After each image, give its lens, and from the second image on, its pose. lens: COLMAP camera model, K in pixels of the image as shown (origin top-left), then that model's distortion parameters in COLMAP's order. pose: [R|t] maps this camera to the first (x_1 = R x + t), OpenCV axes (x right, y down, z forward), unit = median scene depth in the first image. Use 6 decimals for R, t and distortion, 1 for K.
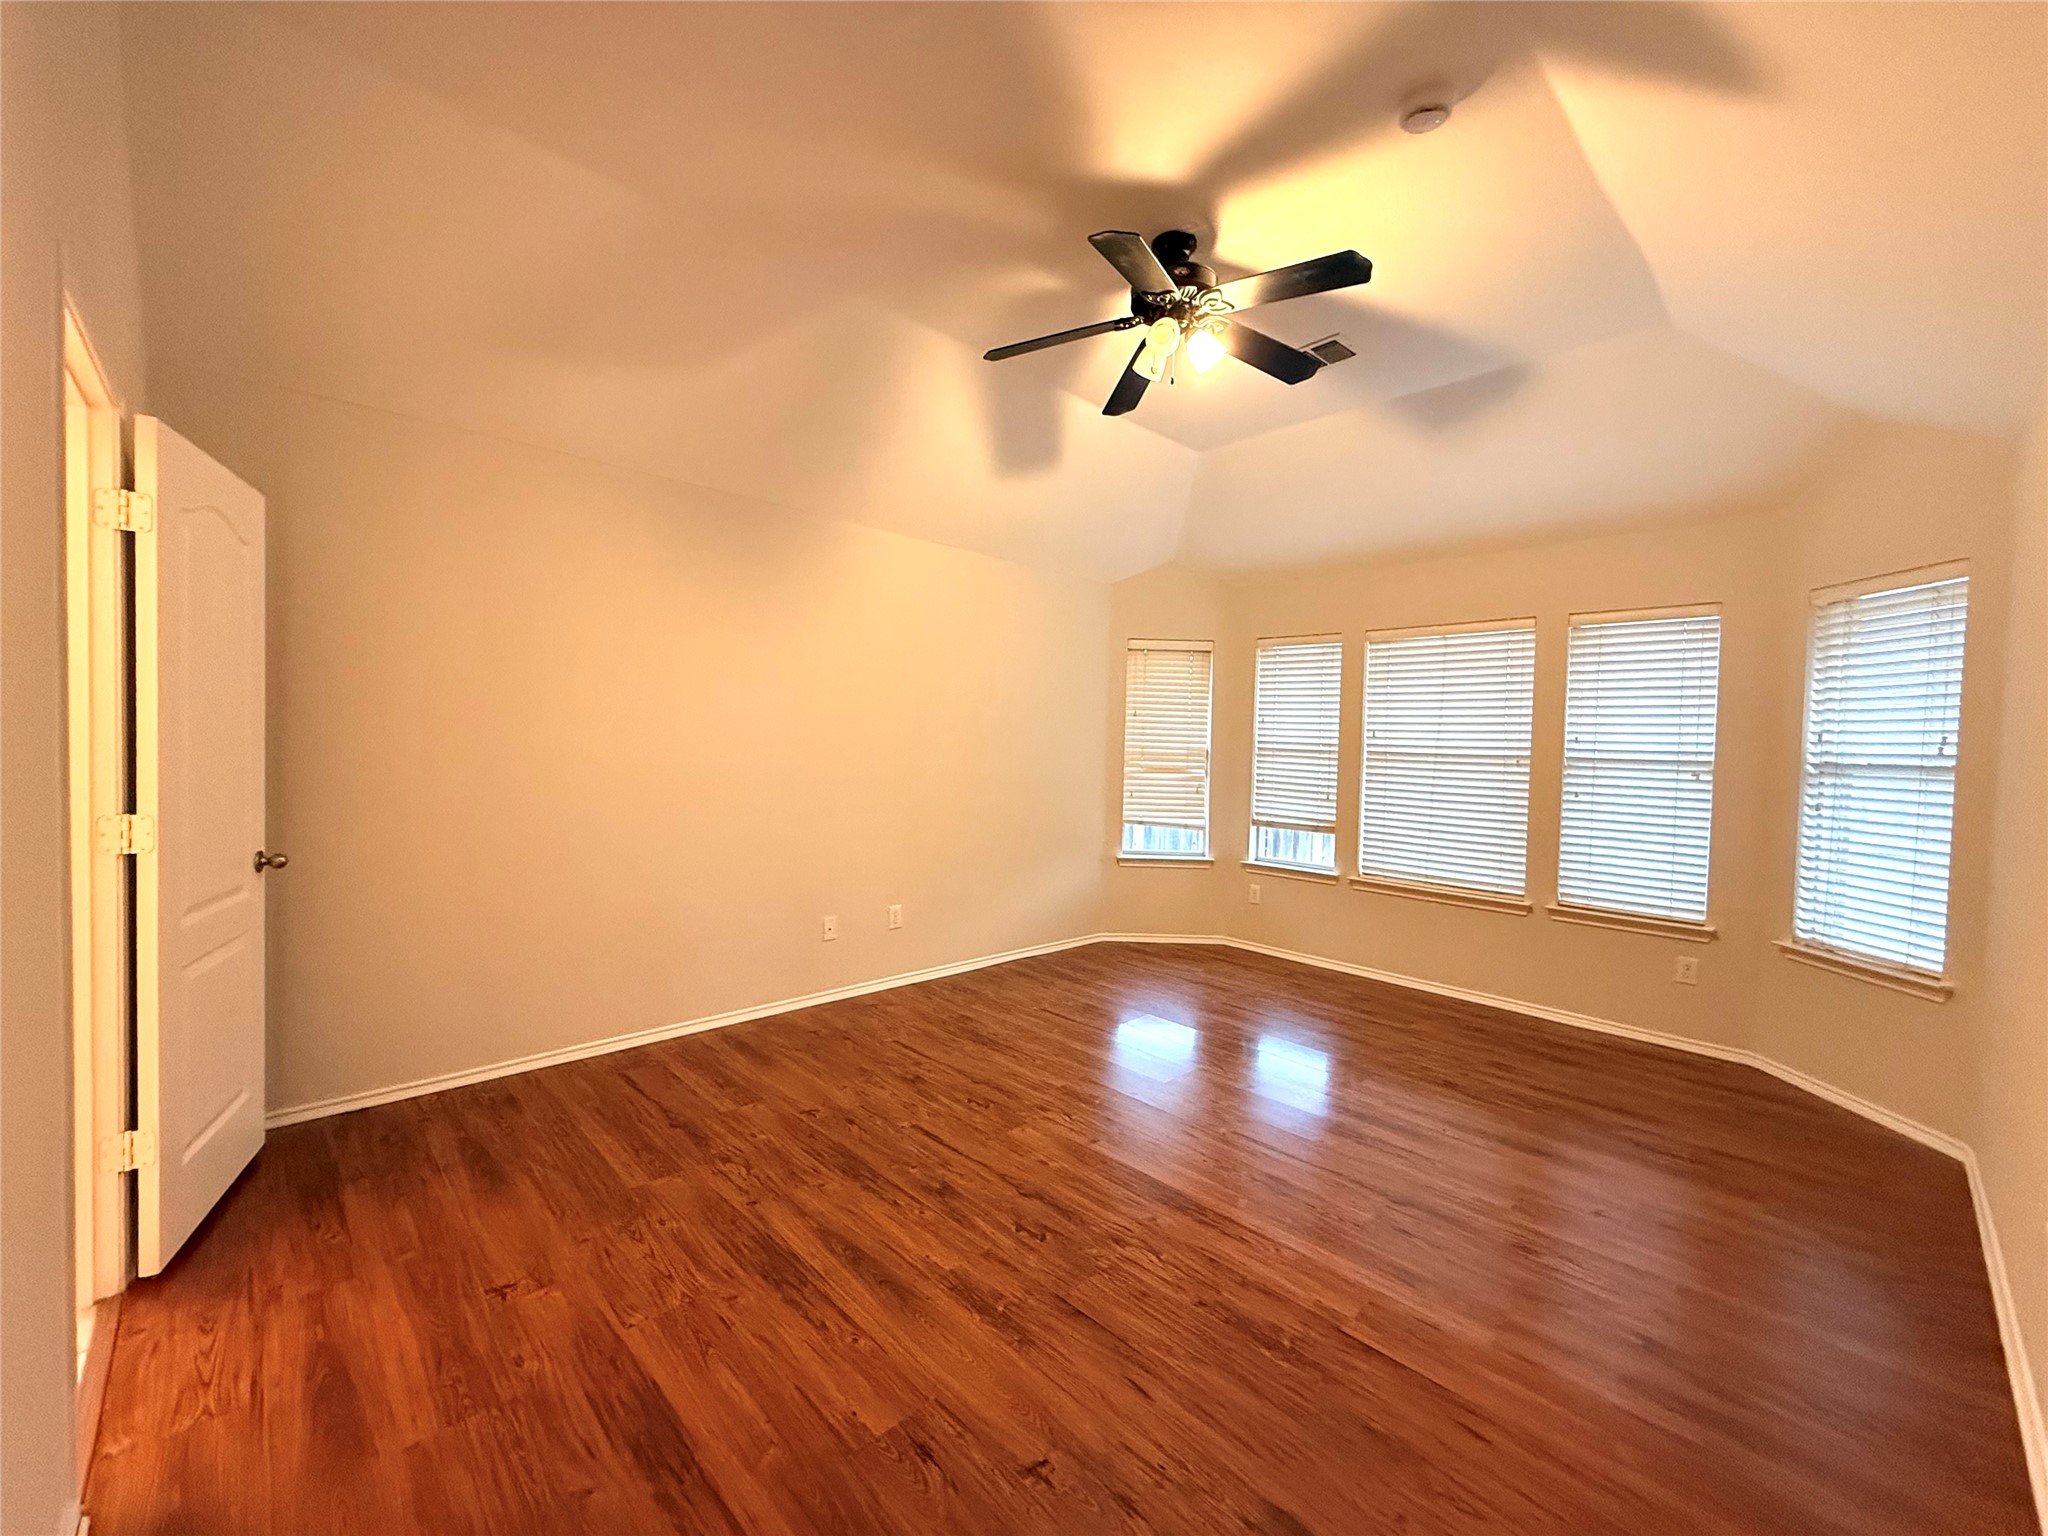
lens RADIAL K [[818.2, 0, 1007.6], [0, 818.2, 762.1], [0, 0, 1]] dist [-0.001985, 0.000487]
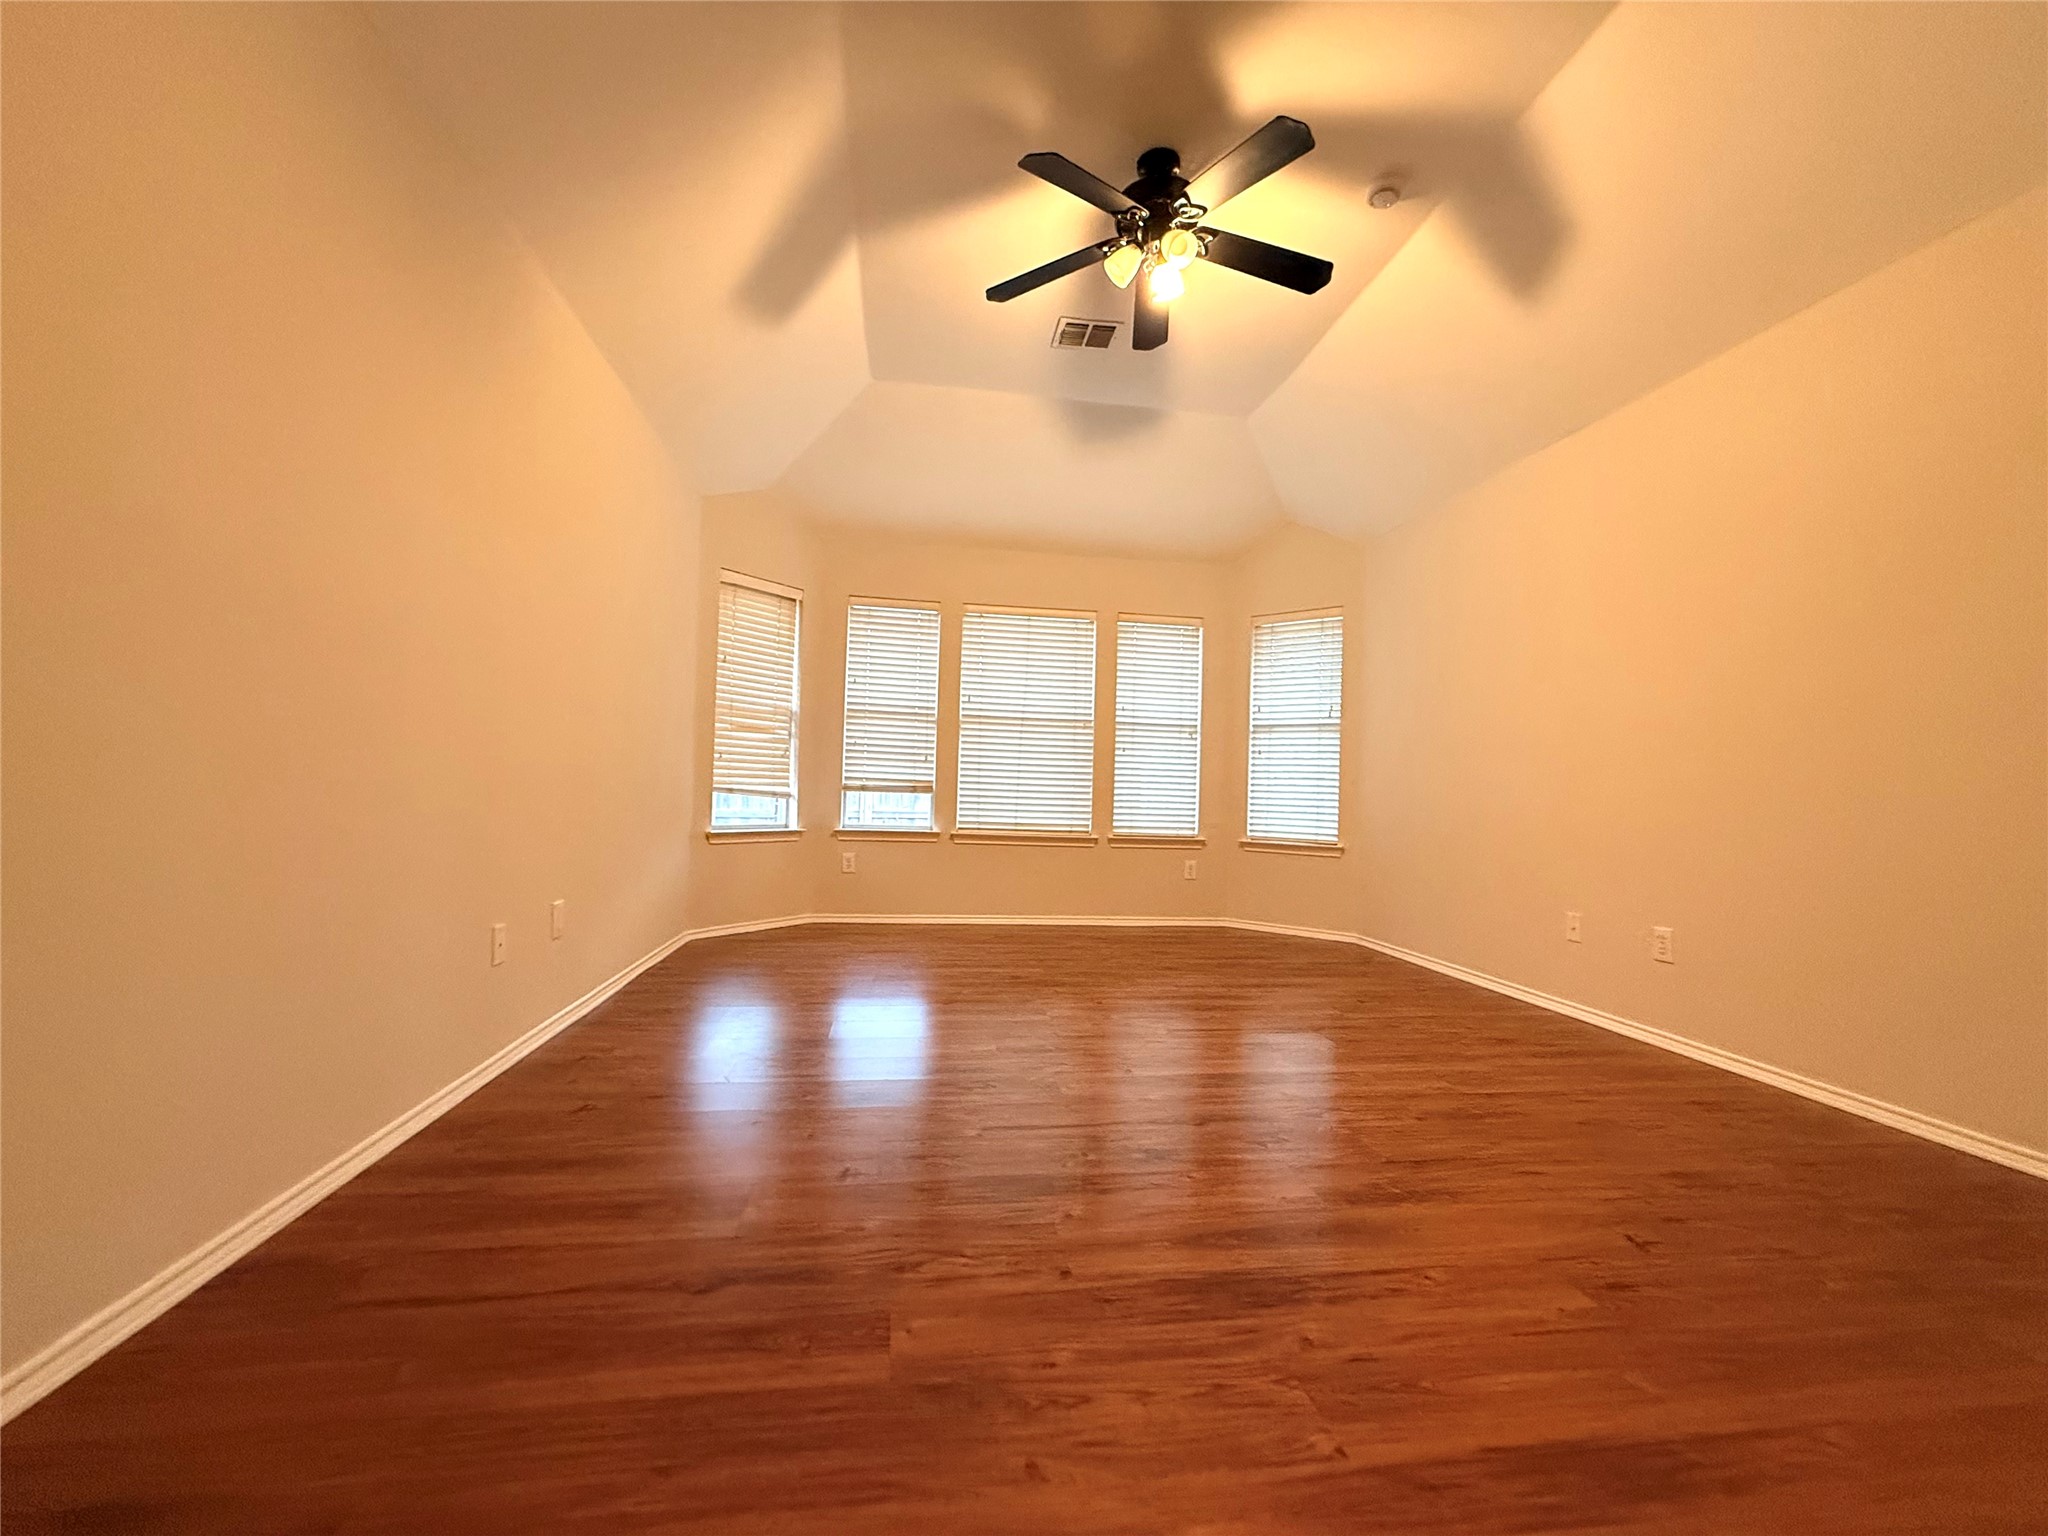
lens RADIAL K [[818.2, 0, 1015.2], [0, 818.2, 771.0], [0, 0, 1]] dist [-0.001985, 0.000487]
pose [[0.581173, 0.008164, 0.813739, -0.396850], [0.003983, 0.999909, -0.012876, 0.074097], [-0.813770, 0.010724, 0.581088, 0.307624]]
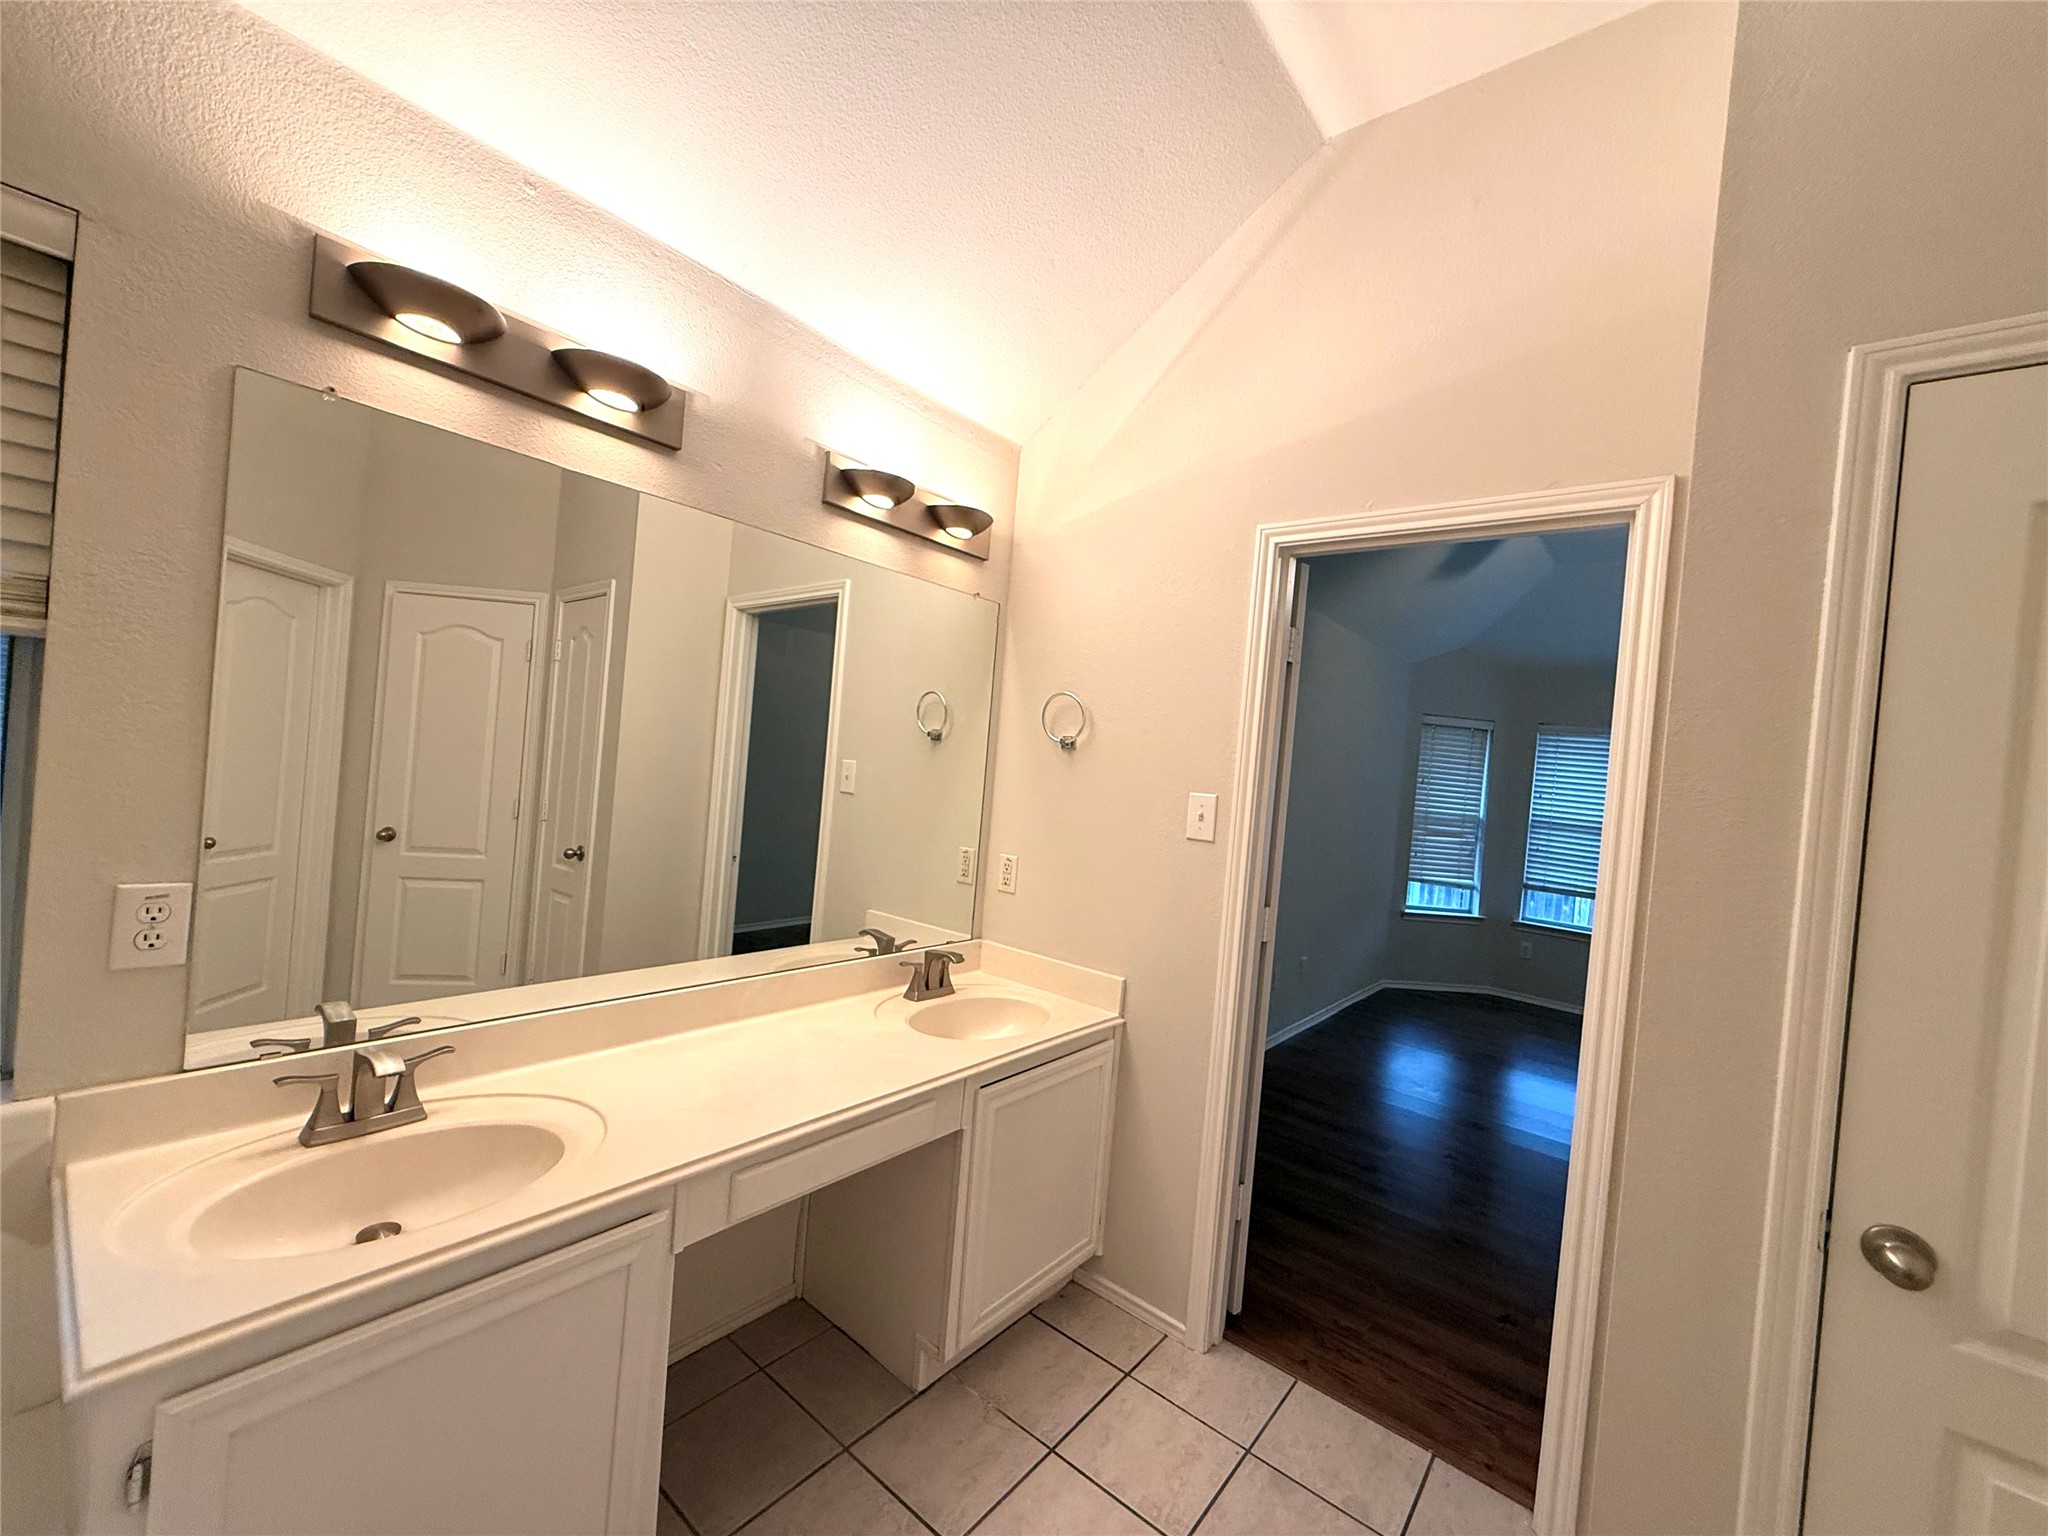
lens RADIAL K [[818.2, 0, 1029.4], [0, 818.2, 775.3], [0, 0, 1]] dist [-0.001985, 0.000487]
pose [[0.988058, 0.062324, 0.140917, -0.591476], [-0.061052, 0.998045, -0.013336, -0.023770], [-0.141473, 0.004573, 0.989932, -0.017966]]
